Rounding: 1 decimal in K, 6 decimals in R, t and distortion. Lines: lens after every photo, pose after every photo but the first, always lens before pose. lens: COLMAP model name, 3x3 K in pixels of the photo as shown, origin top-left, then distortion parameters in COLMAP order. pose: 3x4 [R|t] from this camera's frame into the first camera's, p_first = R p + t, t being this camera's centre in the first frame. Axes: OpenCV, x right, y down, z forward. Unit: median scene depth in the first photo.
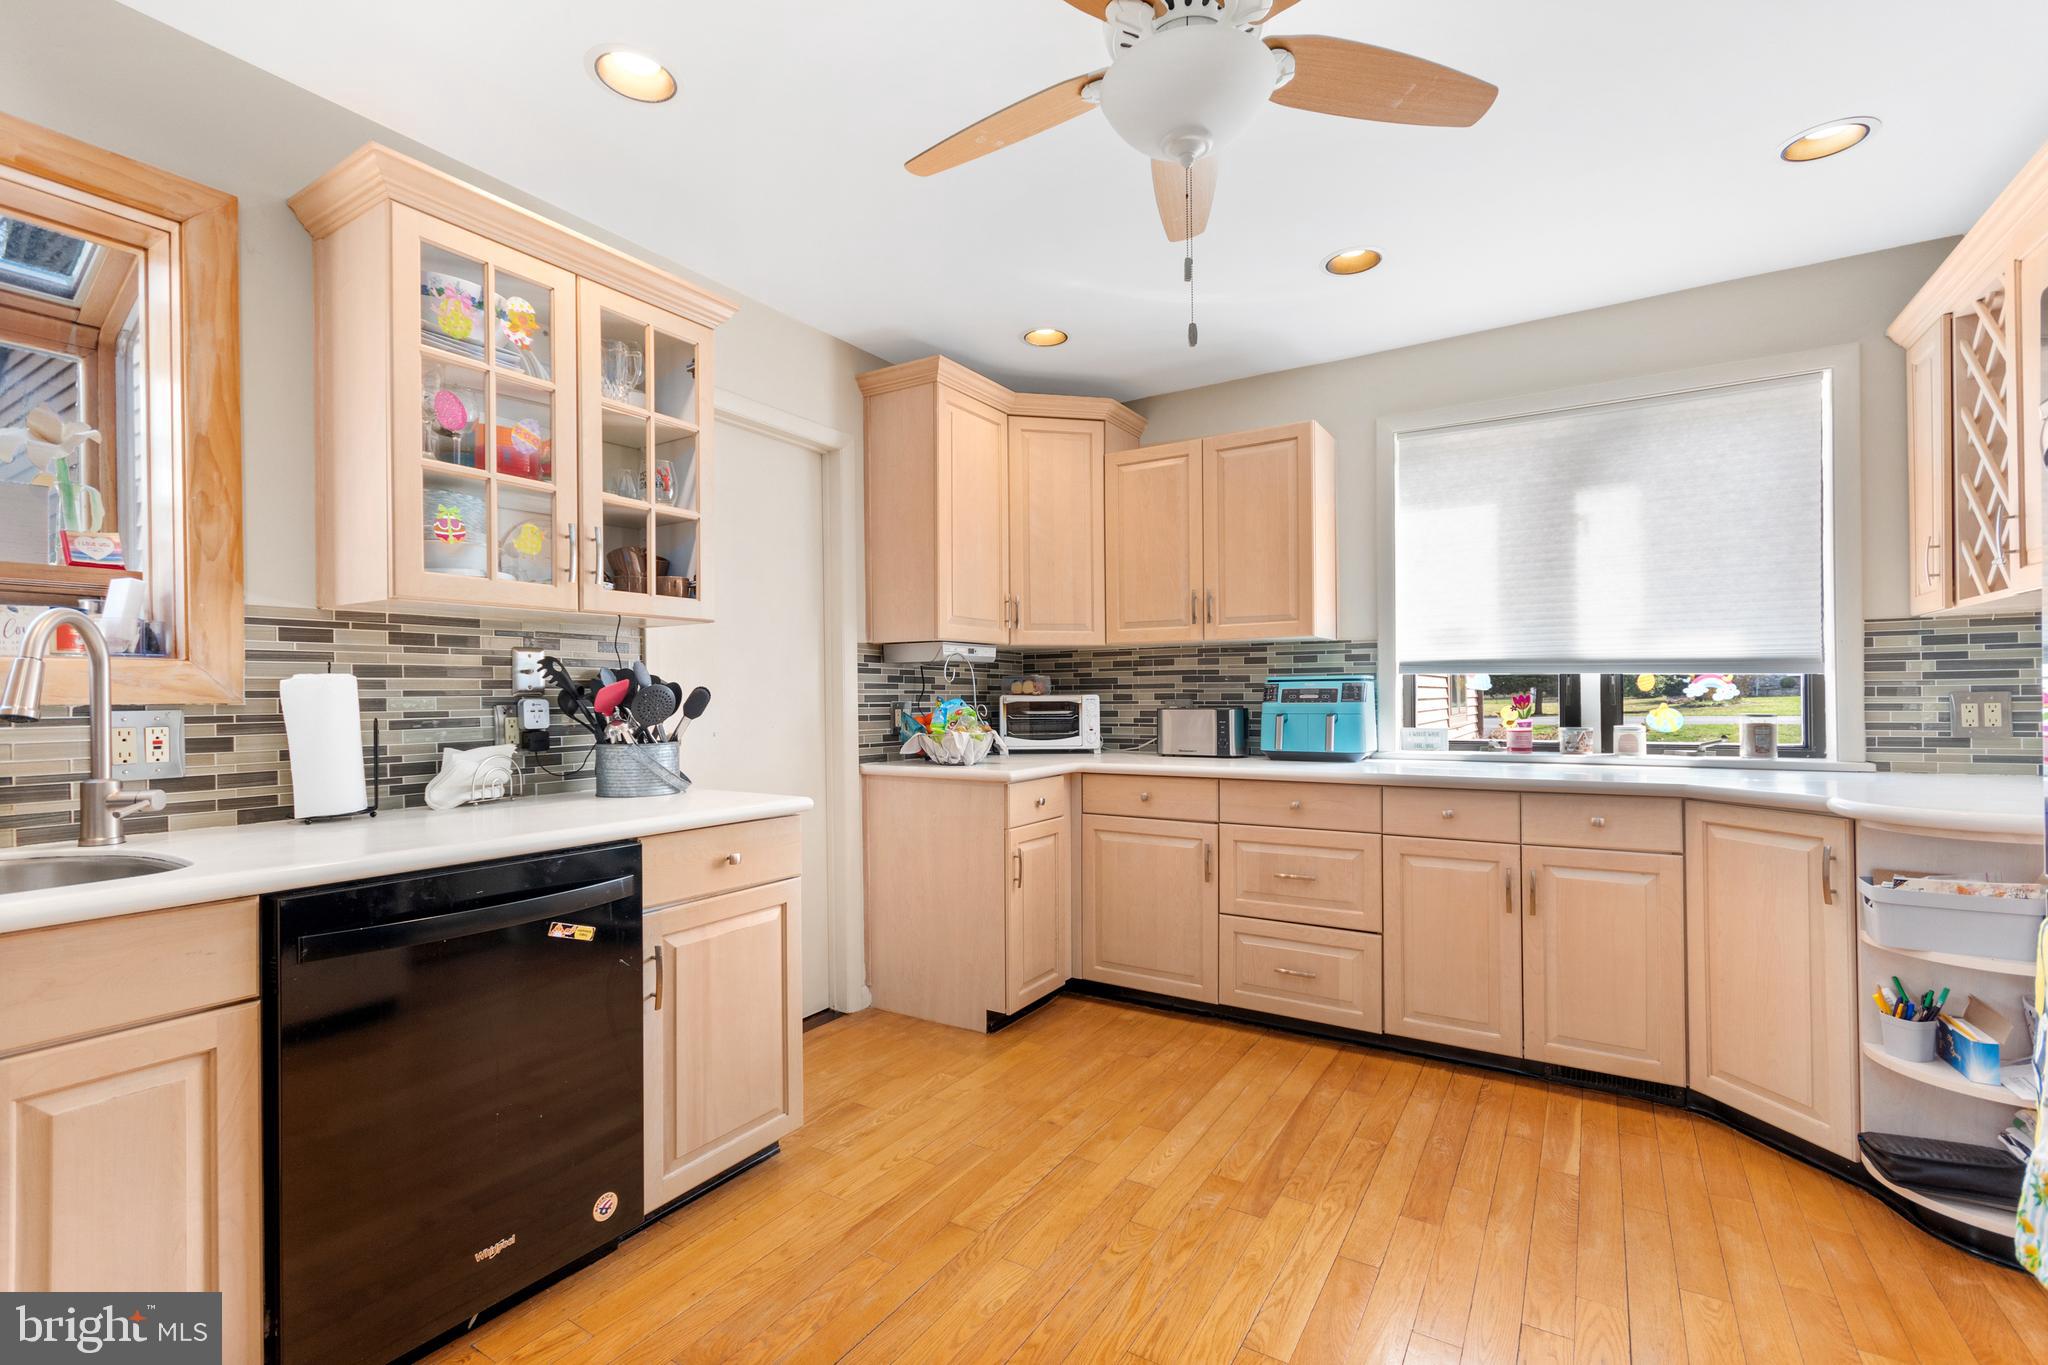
lens RADIAL K [[912.2, 0, 1015.7], [0, 912.2, 688.5], [0, 0, 1]] dist [-0.002308, 0.001324]
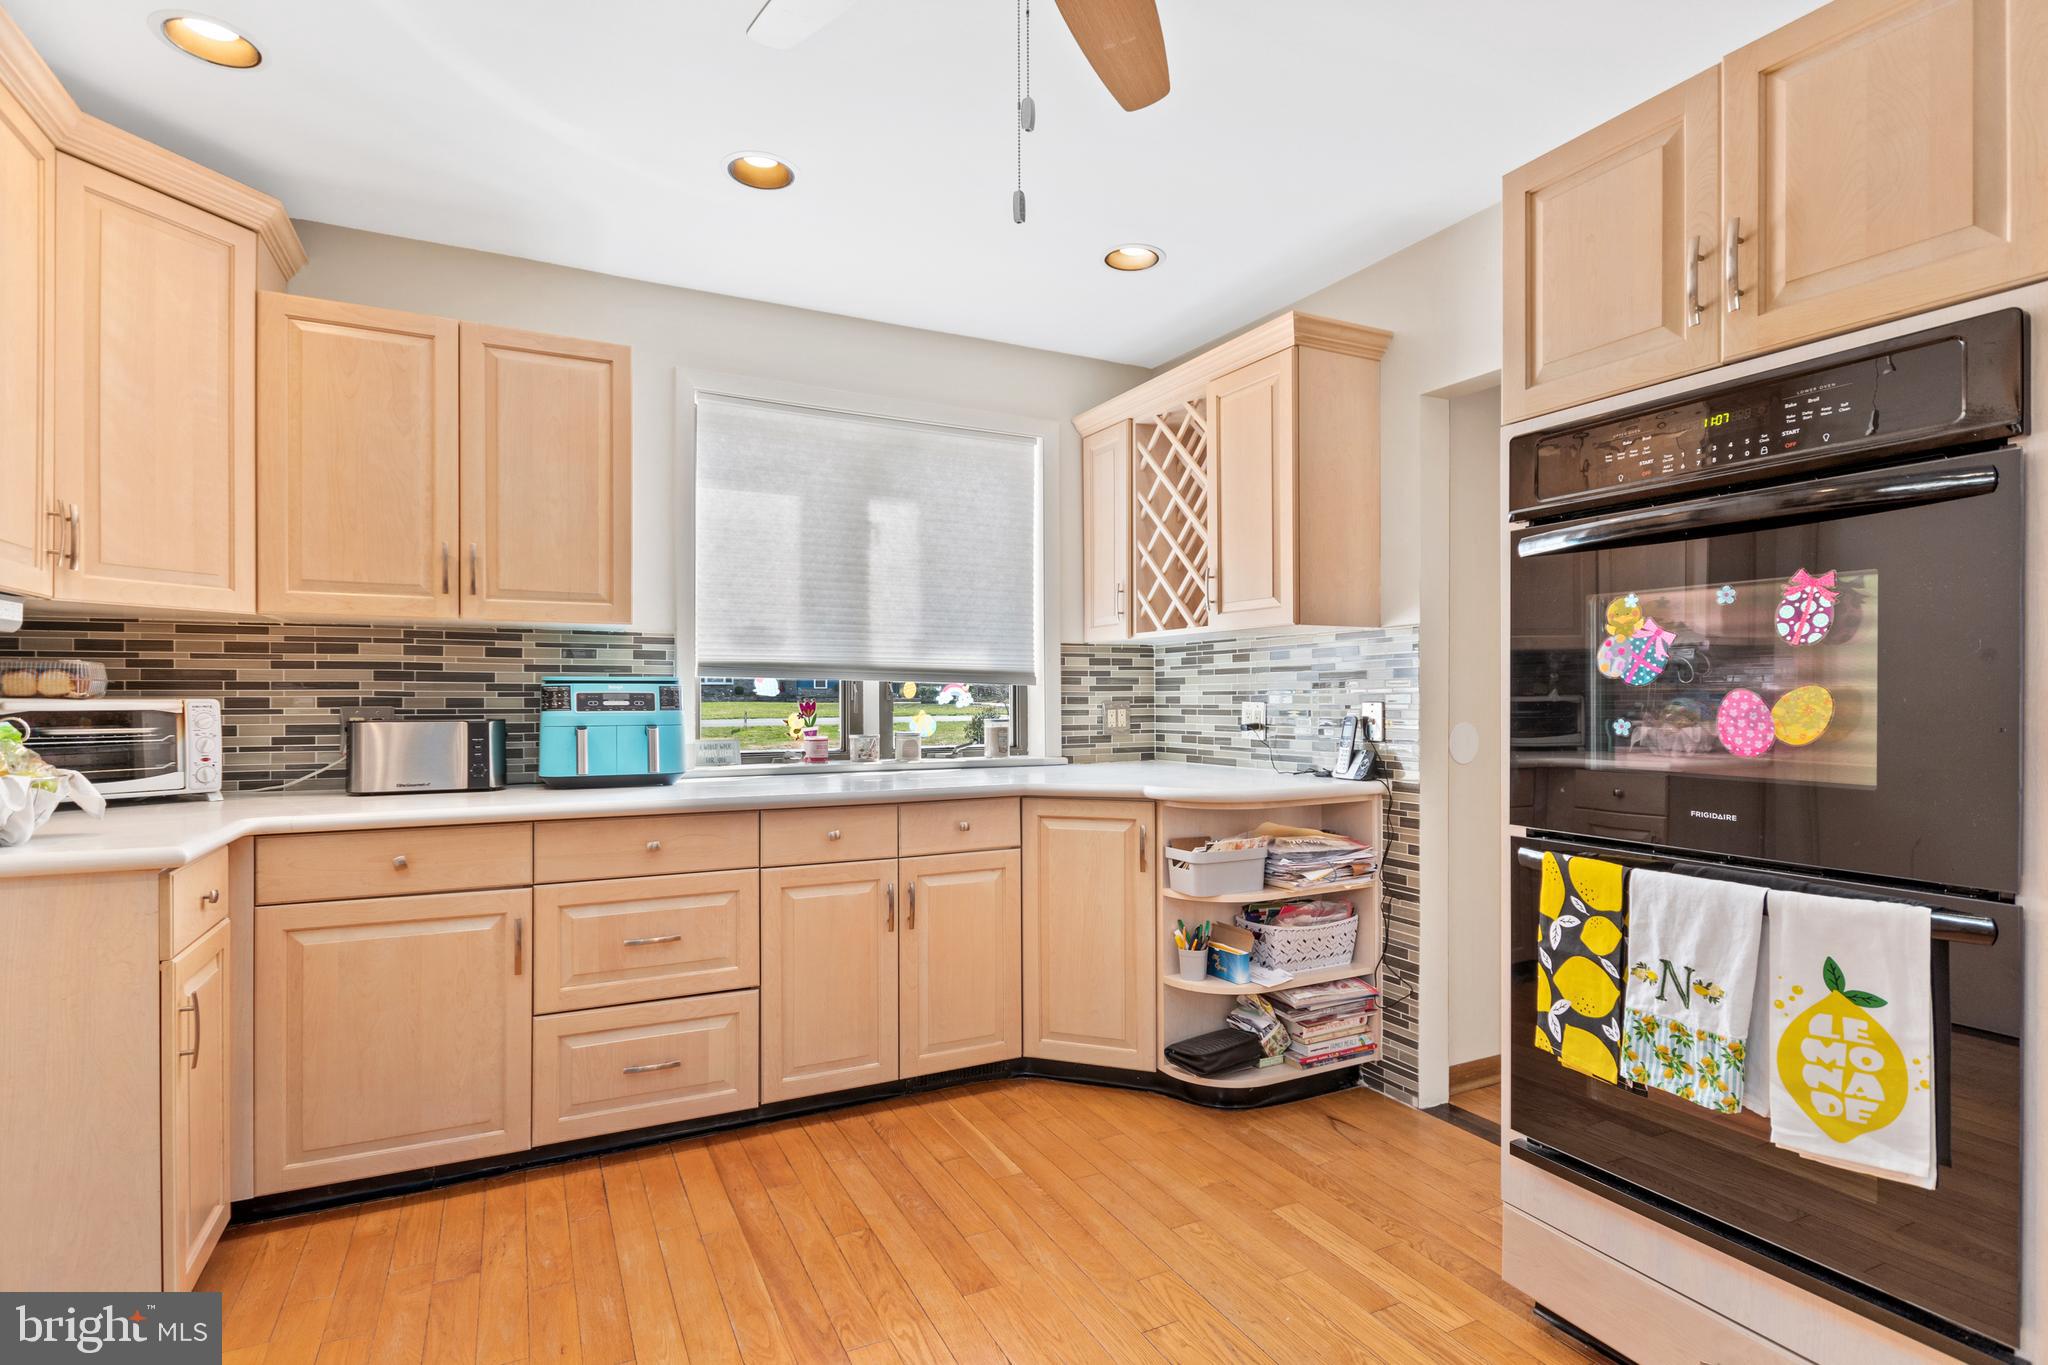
lens RADIAL K [[999.2, 0, 1025.6], [0, 999.2, 694.8], [0, 0, 1]] dist [-0.001282, -0.000593]
pose [[0.506278, 0.009230, 0.862321, -0.244829], [-0.011021, 0.999930, -0.004233, 0.001673], [-0.862300, -0.007360, 0.506344, 0.297782]]
